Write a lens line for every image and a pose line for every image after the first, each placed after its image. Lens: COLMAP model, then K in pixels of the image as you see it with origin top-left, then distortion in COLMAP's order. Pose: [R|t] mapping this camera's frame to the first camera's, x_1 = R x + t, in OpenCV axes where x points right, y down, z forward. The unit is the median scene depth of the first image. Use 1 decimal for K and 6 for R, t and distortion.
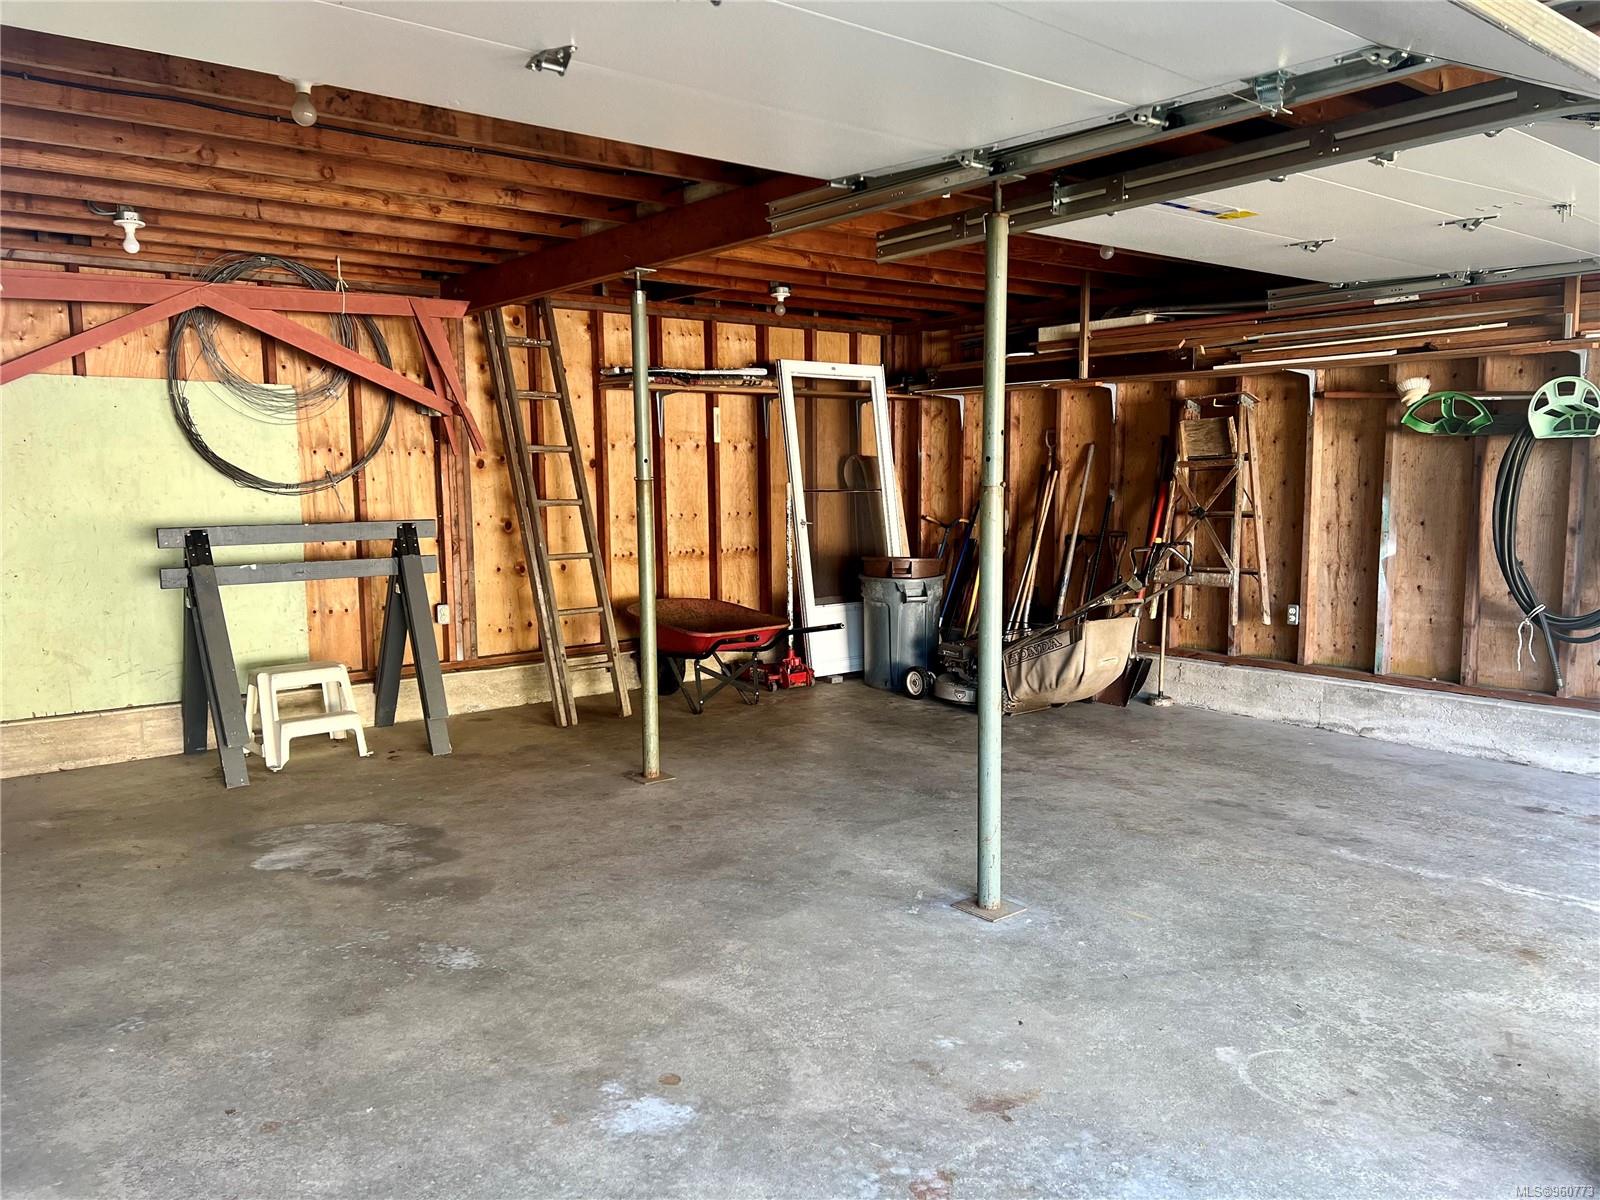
lens RADIAL K [[1200.6, 0, 800.0], [0, 1200.6, 600.0], [0, 0, 1]] dist [0.058062, -0.078760]
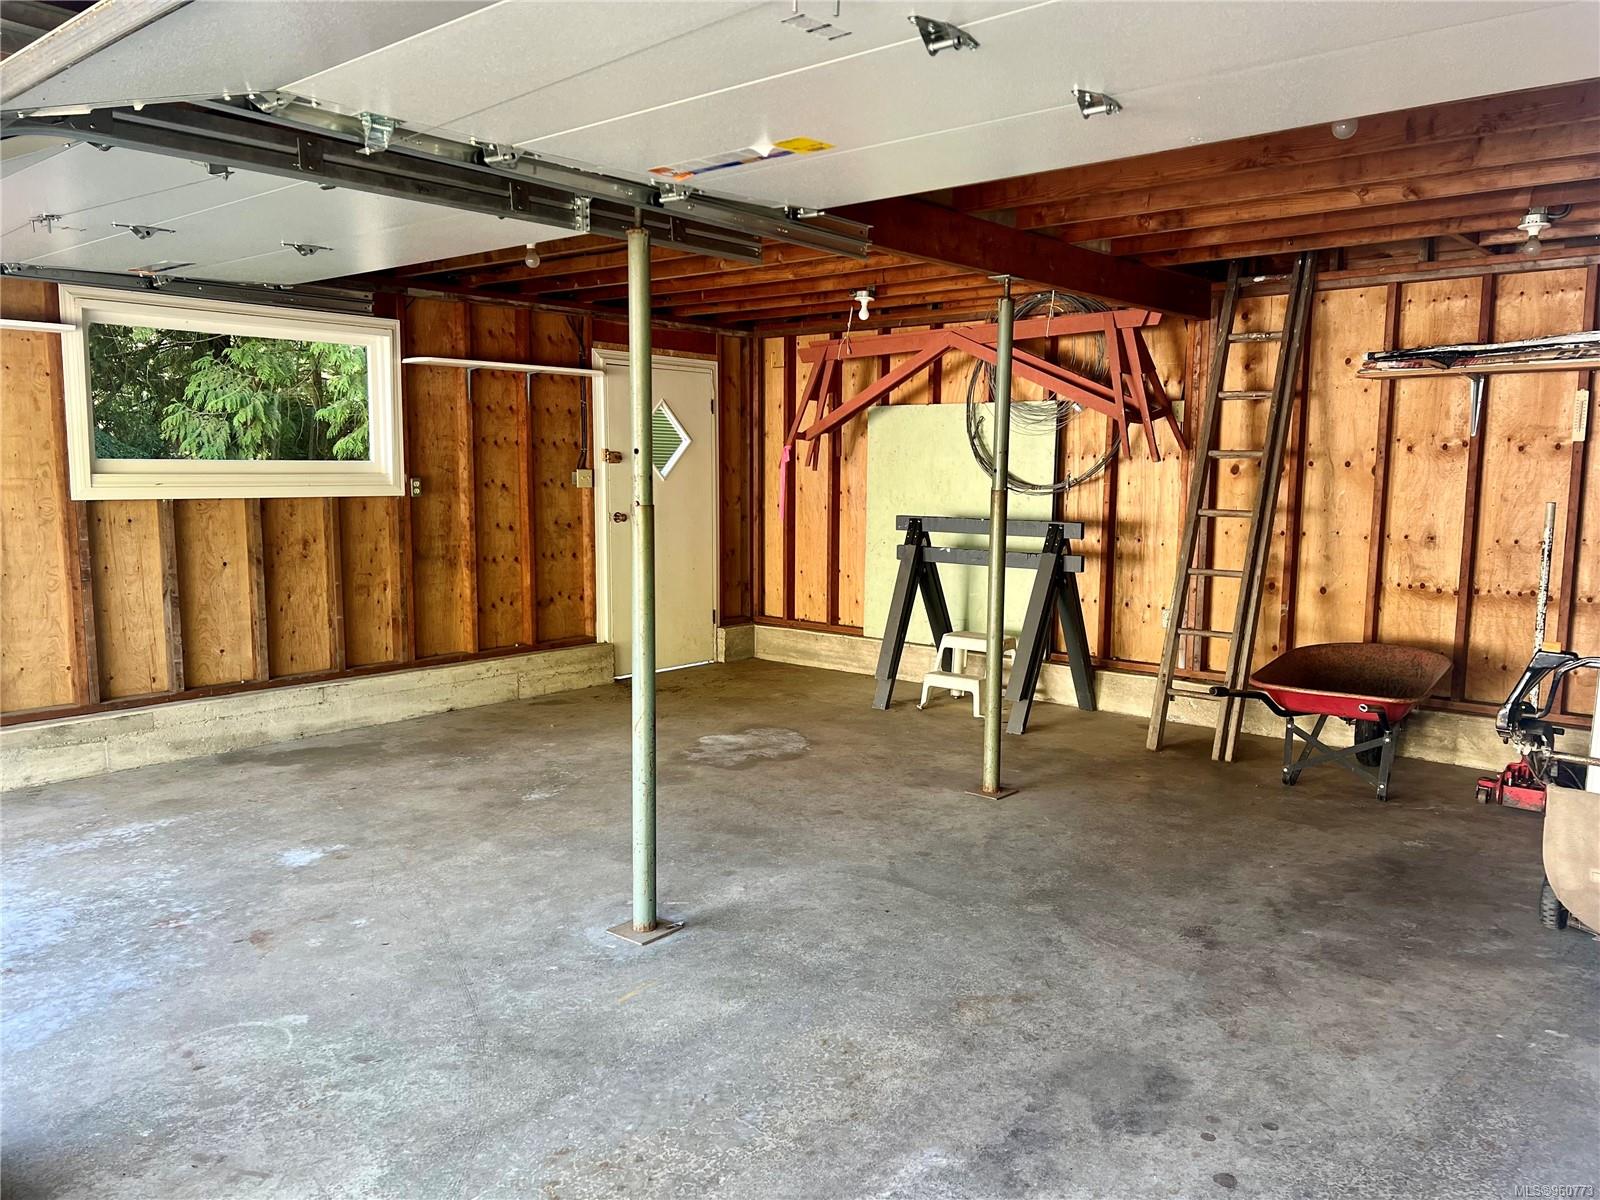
lens RADIAL K [[1200.6, 0, 800.0], [0, 1200.6, 600.0], [0, 0, 1]] dist [0.058062, -0.078760]
pose [[0.189575, 0.127812, -0.973512, 0.999447], [-0.117831, 0.987287, 0.106675, -0.118702], [0.974770, 0.094487, 0.202226, 0.811405]]
